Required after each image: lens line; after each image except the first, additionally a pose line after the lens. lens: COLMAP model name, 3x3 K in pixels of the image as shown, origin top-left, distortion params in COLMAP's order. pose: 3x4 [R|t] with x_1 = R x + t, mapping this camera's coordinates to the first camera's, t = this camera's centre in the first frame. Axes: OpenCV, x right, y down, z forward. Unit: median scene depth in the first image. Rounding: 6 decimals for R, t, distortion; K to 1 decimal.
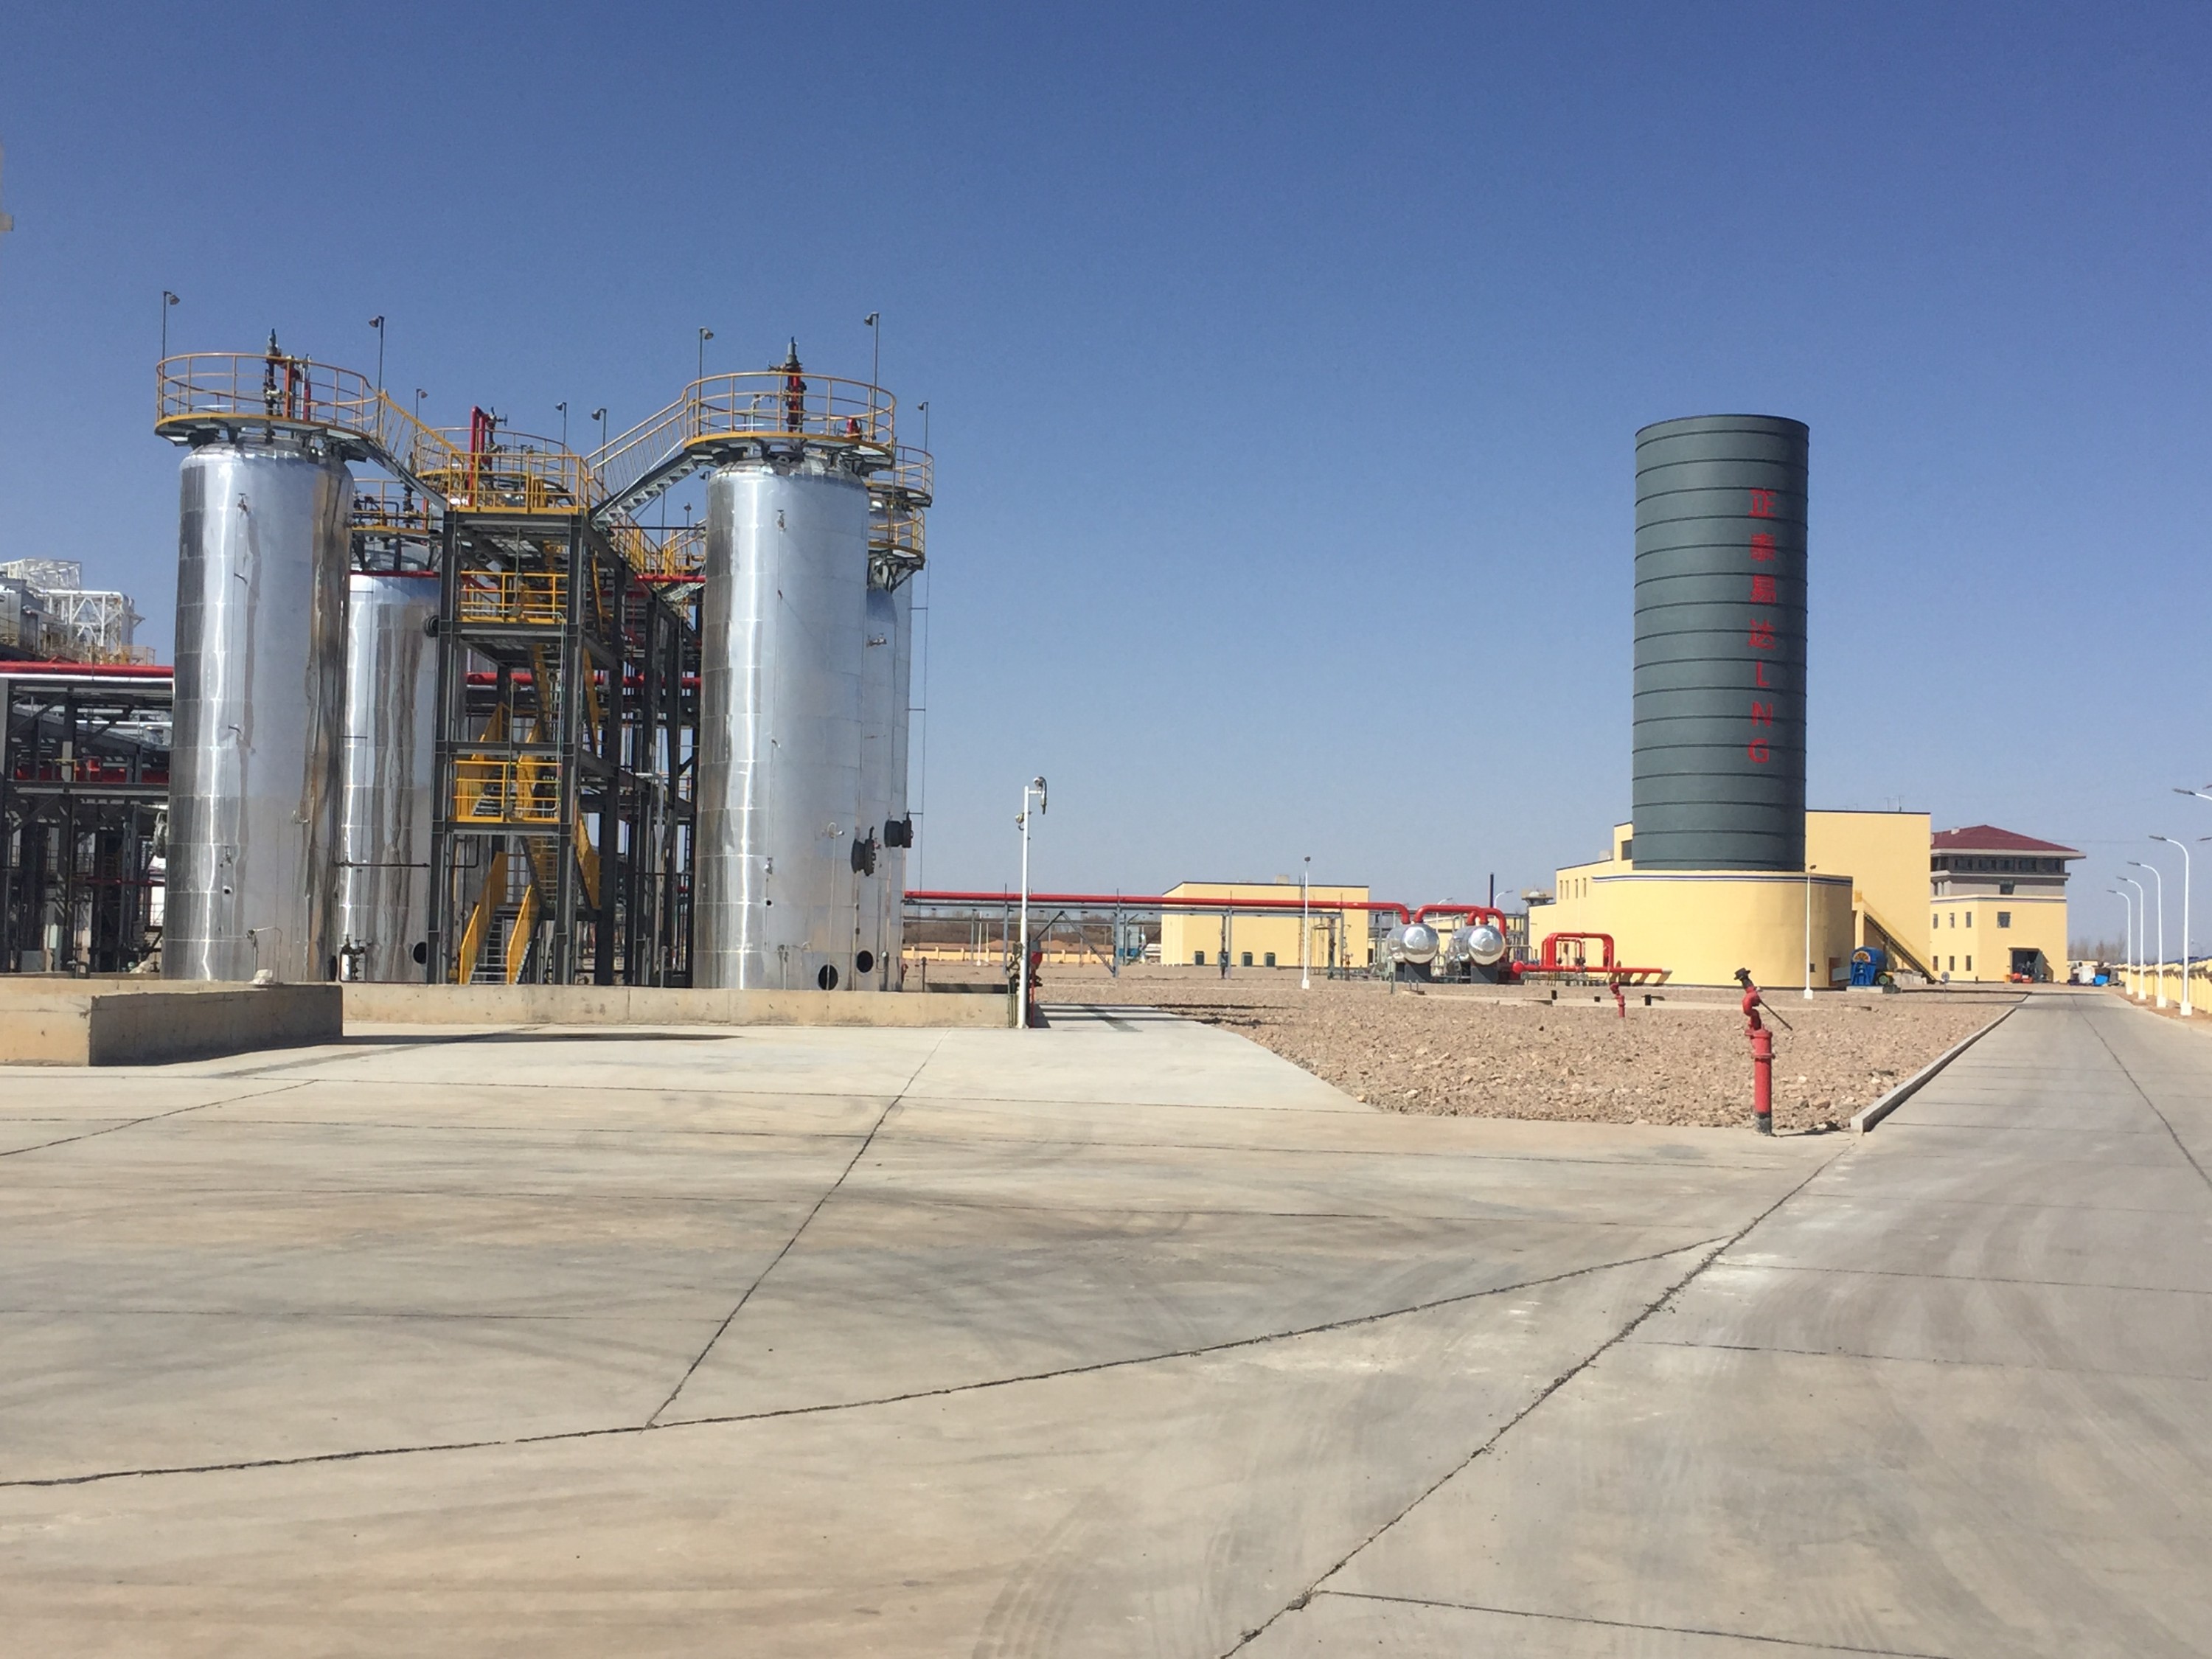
lens RADIAL K [[2538.4, 0, 1106.0], [0, 2538.4, 829.5], [0, 0, 1]] dist [0.066791, -0.132745]
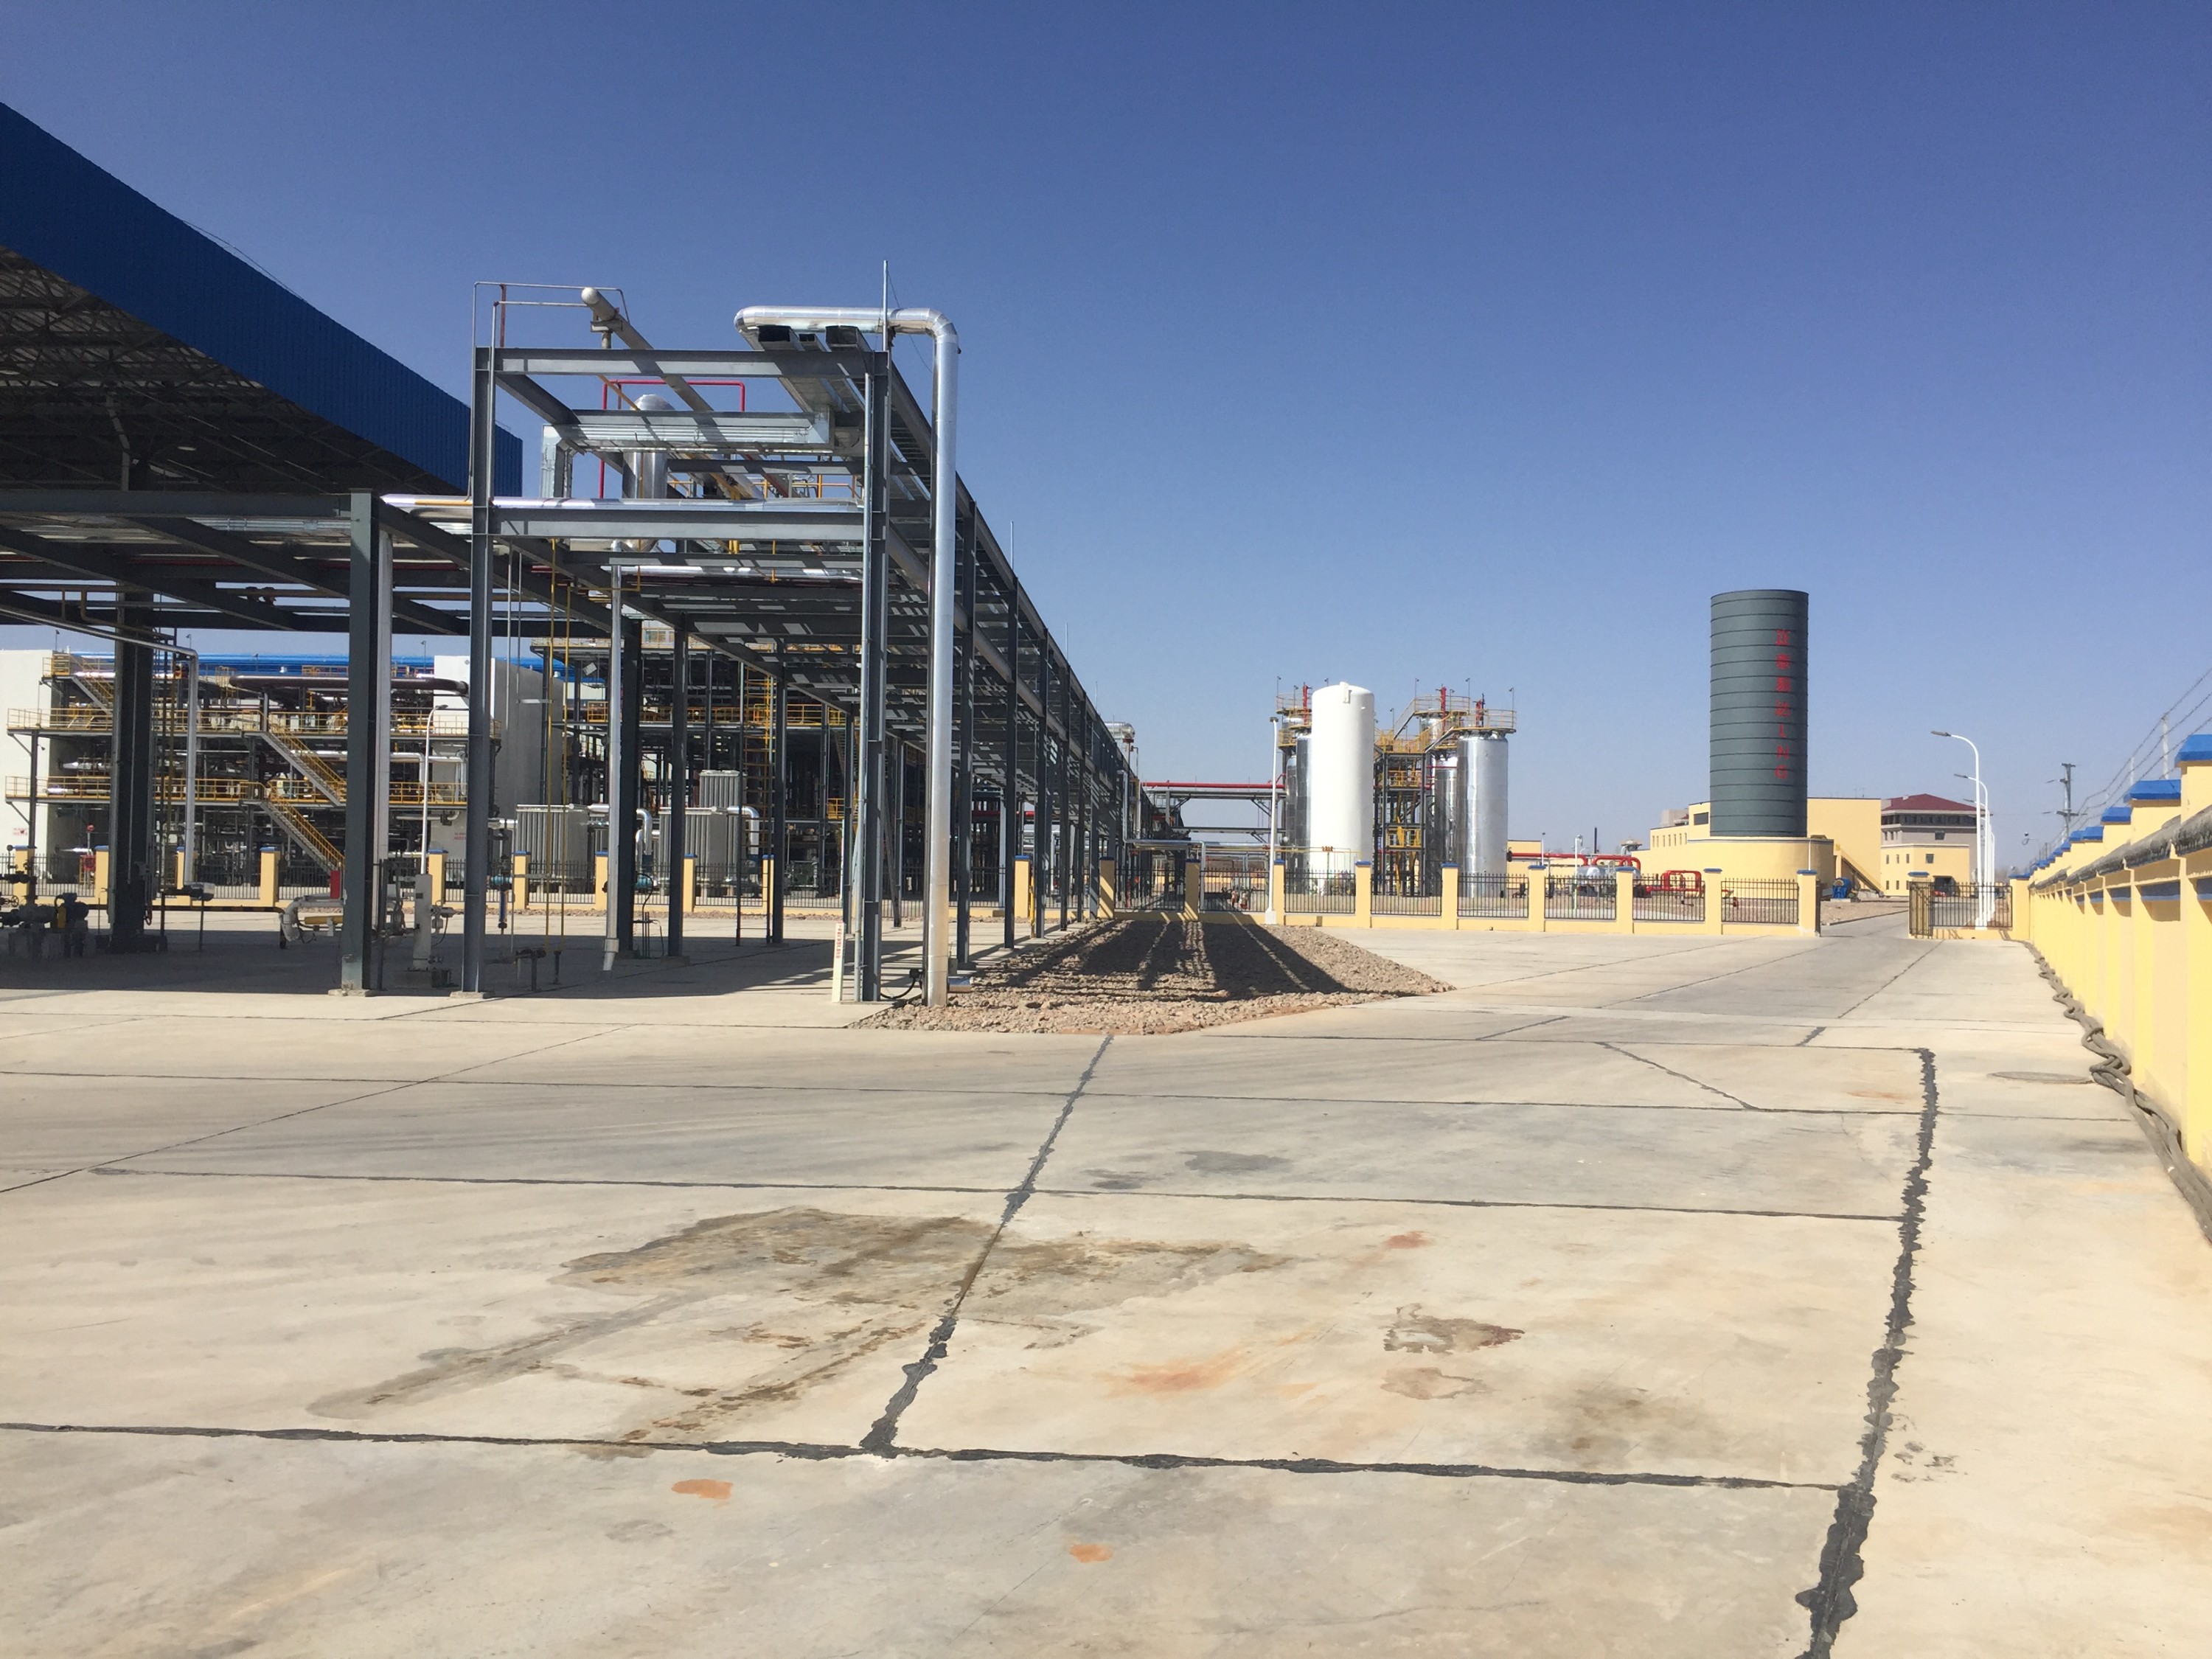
lens RADIAL K [[1878.0, 0, 1106.0], [0, 1878.0, 829.5], [0, 0, 1]] dist [0.073147, -0.103553]
pose [[0.996471, -0.007141, -0.083638, -0.112953], [0.008990, 0.999723, 0.021752, -0.022332], [0.083460, -0.022427, 0.996259, -0.393677]]
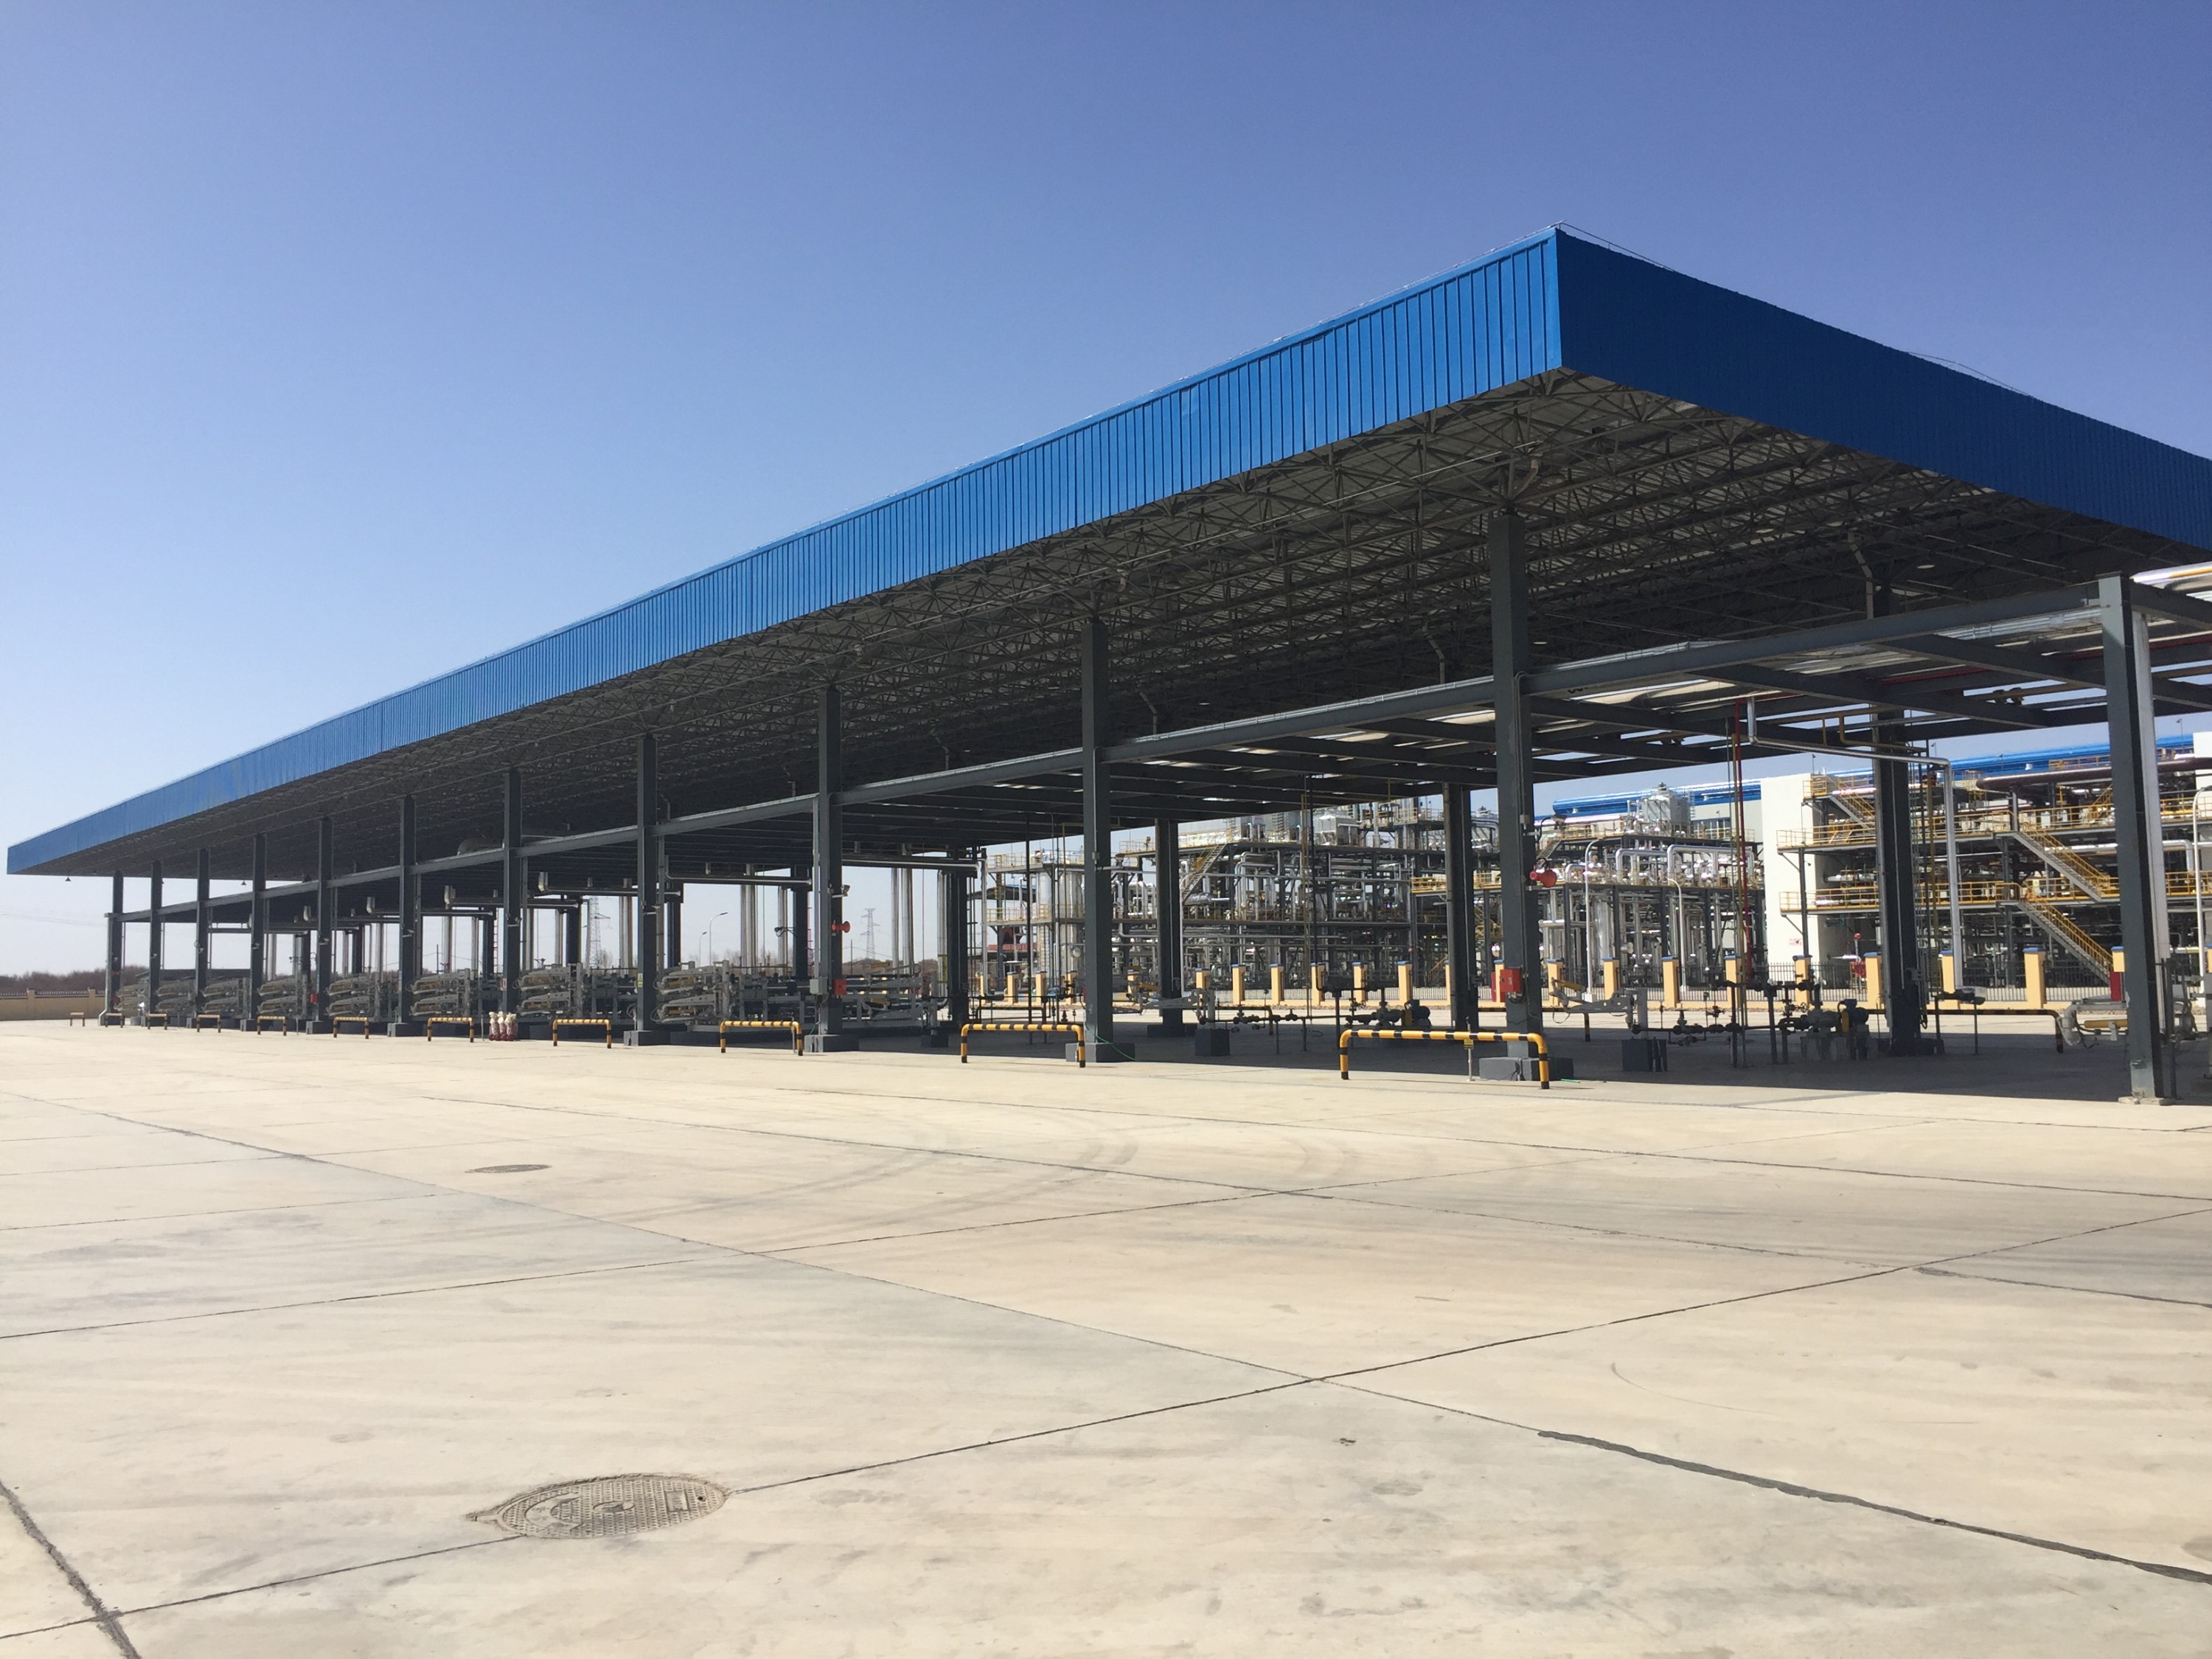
lens RADIAL K [[1878.0, 0, 1106.0], [0, 1878.0, 829.5], [0, 0, 1]] dist [0.073147, -0.103553]
pose [[0.585481, -0.094223, -0.805192, -0.167292], [0.069444, 0.995401, -0.065986, -0.048796], [0.807707, -0.017282, 0.589331, -0.490255]]
